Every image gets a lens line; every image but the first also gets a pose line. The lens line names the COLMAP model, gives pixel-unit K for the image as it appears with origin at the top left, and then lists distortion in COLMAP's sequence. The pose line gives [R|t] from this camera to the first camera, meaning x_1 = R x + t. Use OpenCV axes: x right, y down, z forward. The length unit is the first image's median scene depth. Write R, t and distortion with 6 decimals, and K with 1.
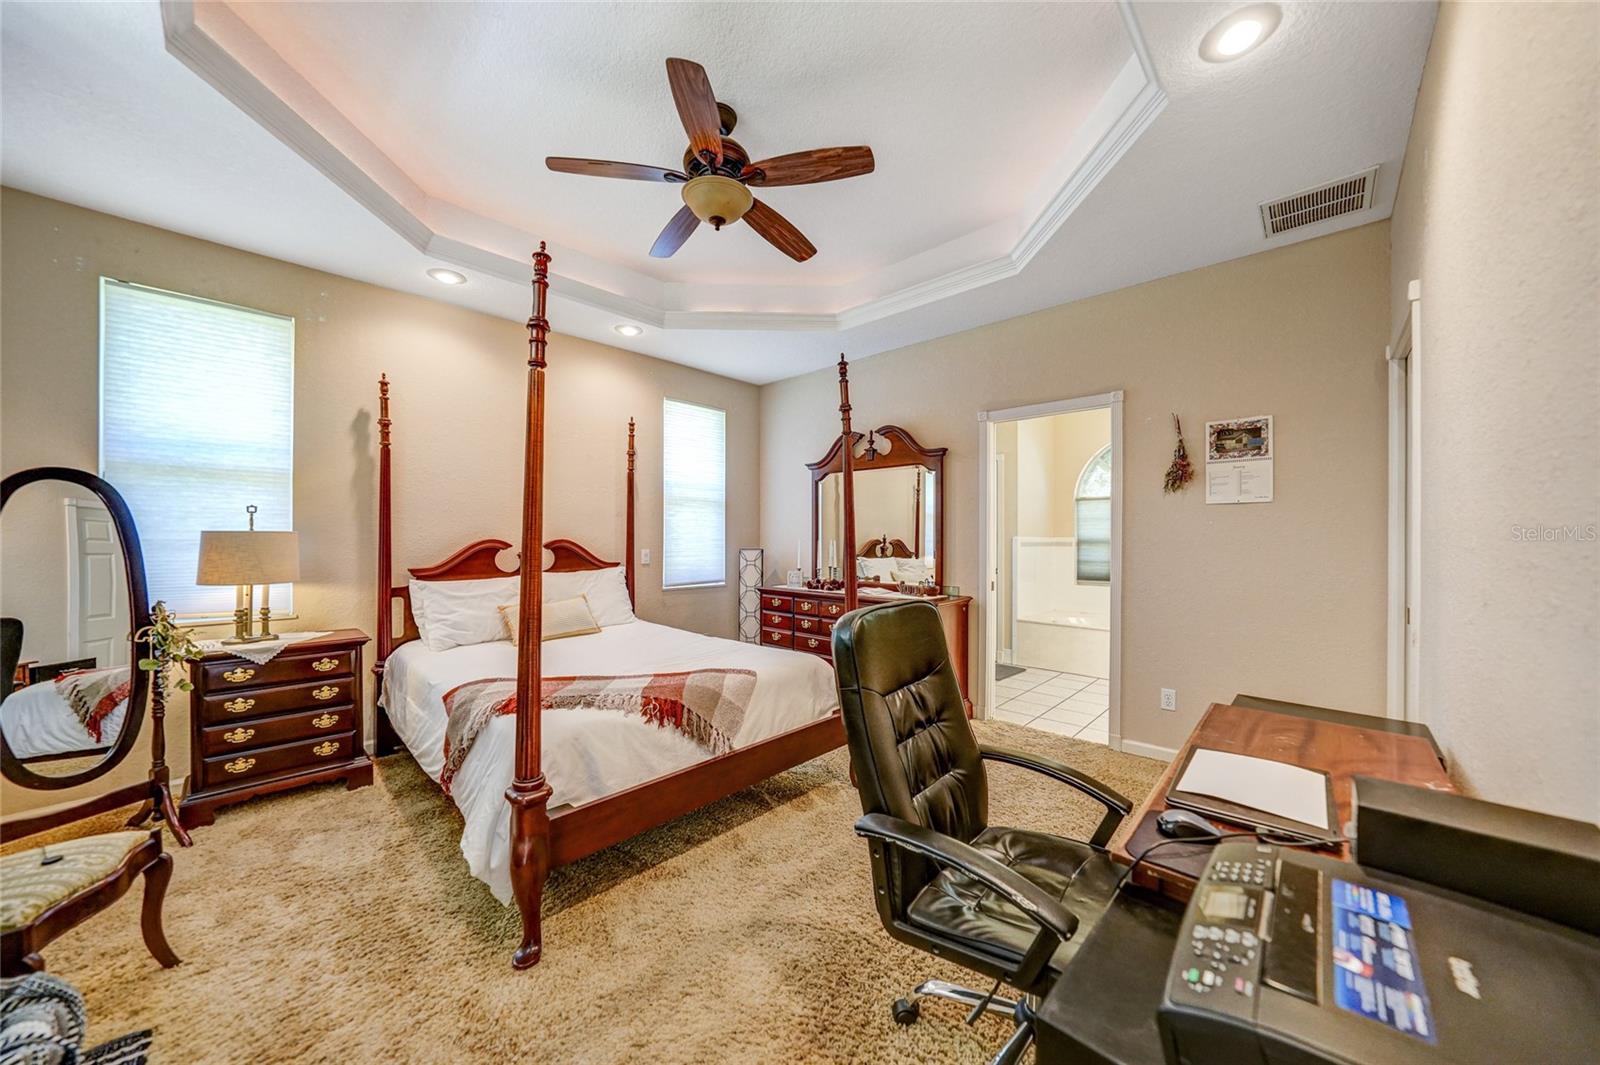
lens RADIAL K [[553.1, 0, 800.0], [0, 553.1, 532.5], [0, 0, 1]] dist [-0.000151, -0.000119]
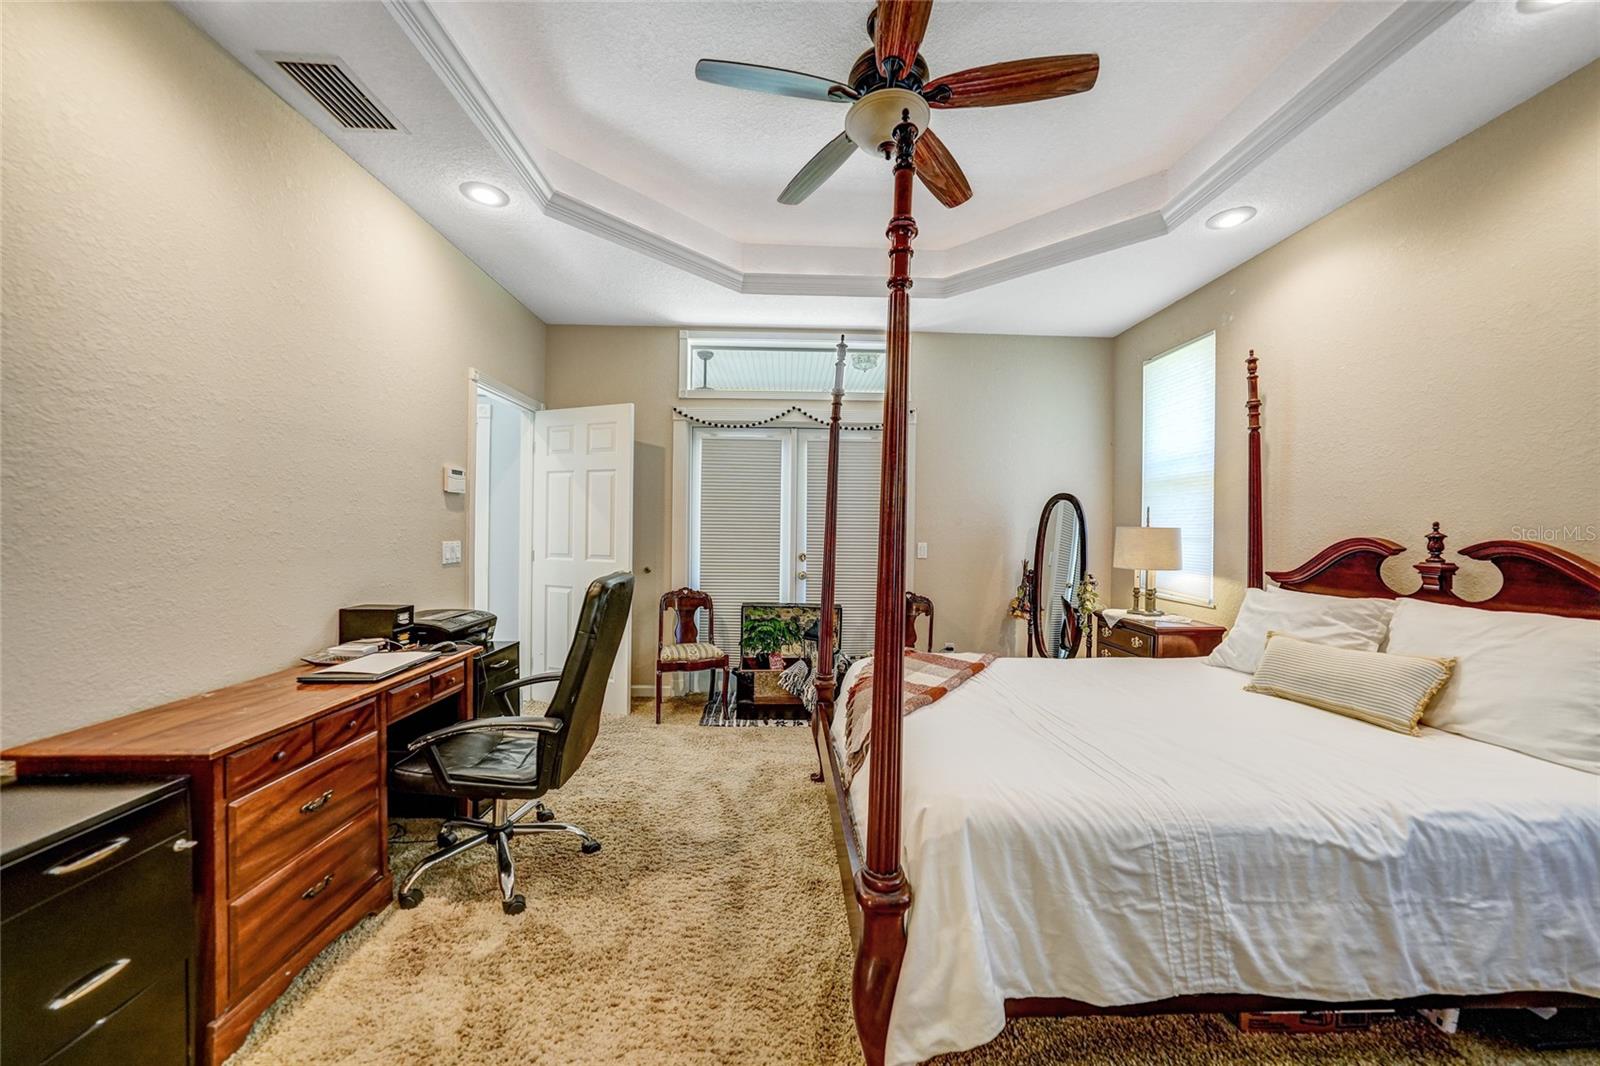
lens RADIAL K [[565.8, 0, 805.7], [0, 565.8, 530.8], [0, 0, 1]] dist [-0.015962, 0.000078]
pose [[-0.691943, -0.010579, -0.721874, 0.362791], [-0.011676, 0.999926, -0.003463, 0.014502], [0.721858, 0.006032, -0.692015, 1.016710]]
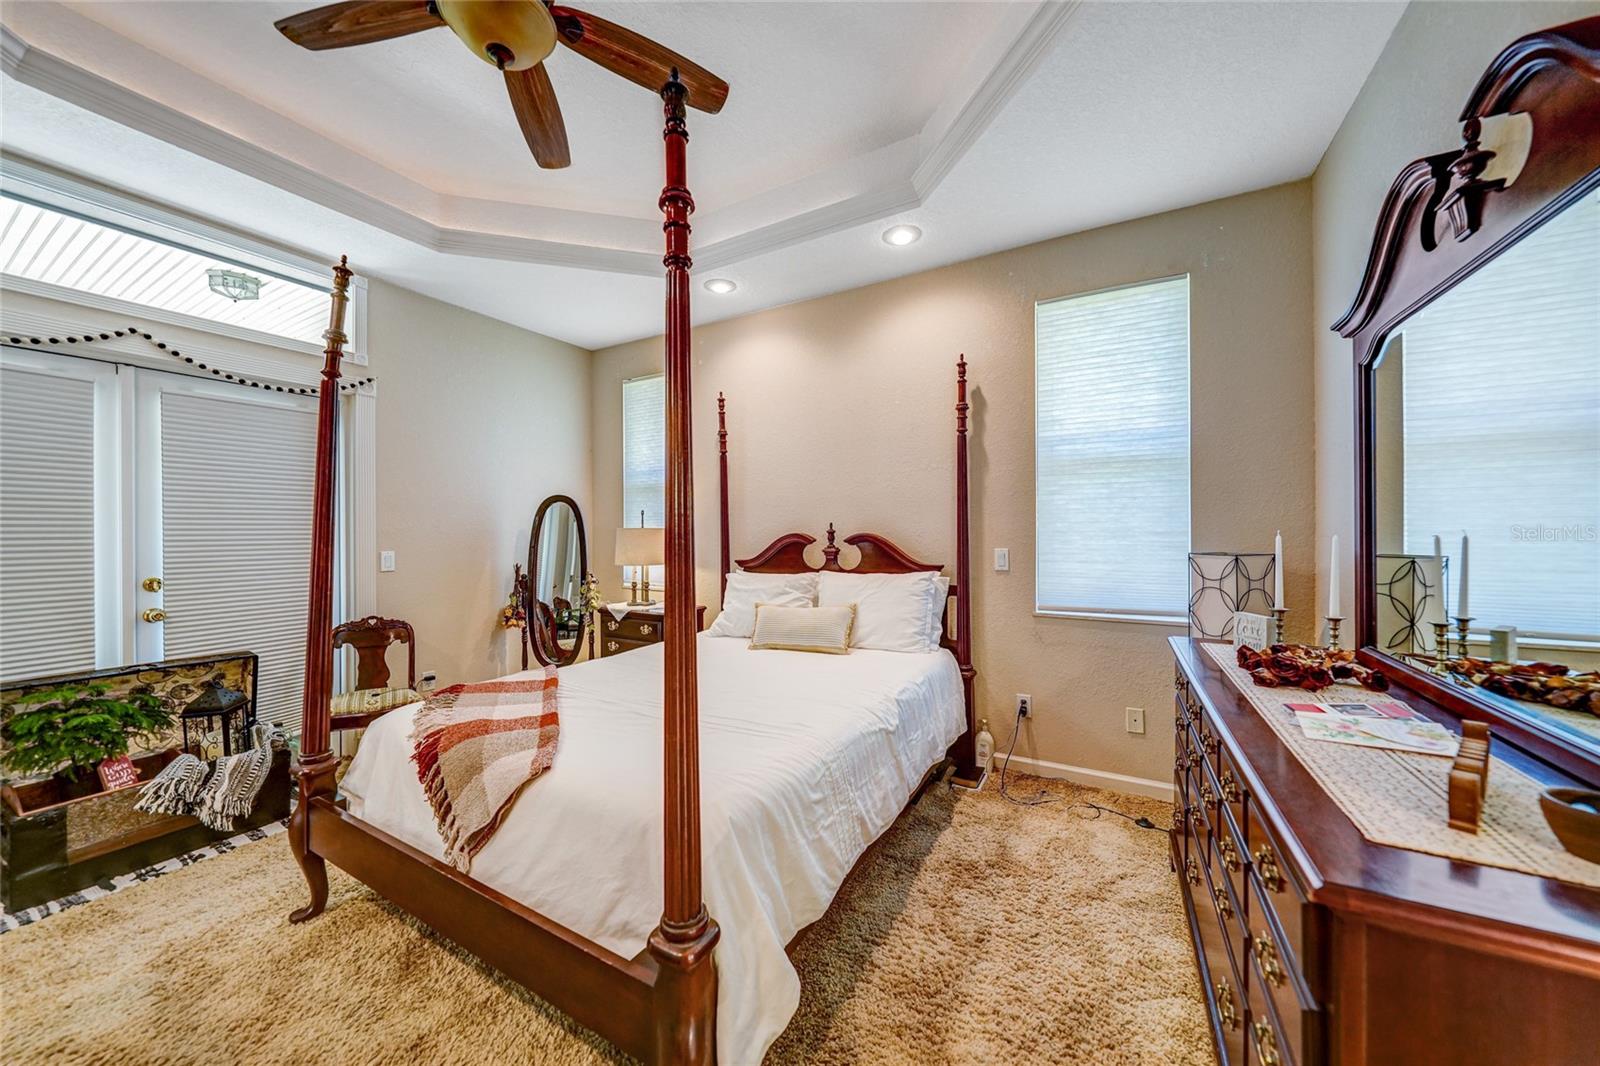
lens RADIAL K [[554.4, 0, 802.3], [0, 554.4, 533.9], [0, 0, 1]] dist [-0.001299, -0.000006]
pose [[0.255156, -0.001368, -0.966899, 0.390012], [0.014101, 0.999898, 0.002307, 0.011616], [0.966797, -0.014223, 0.255150, 0.795216]]
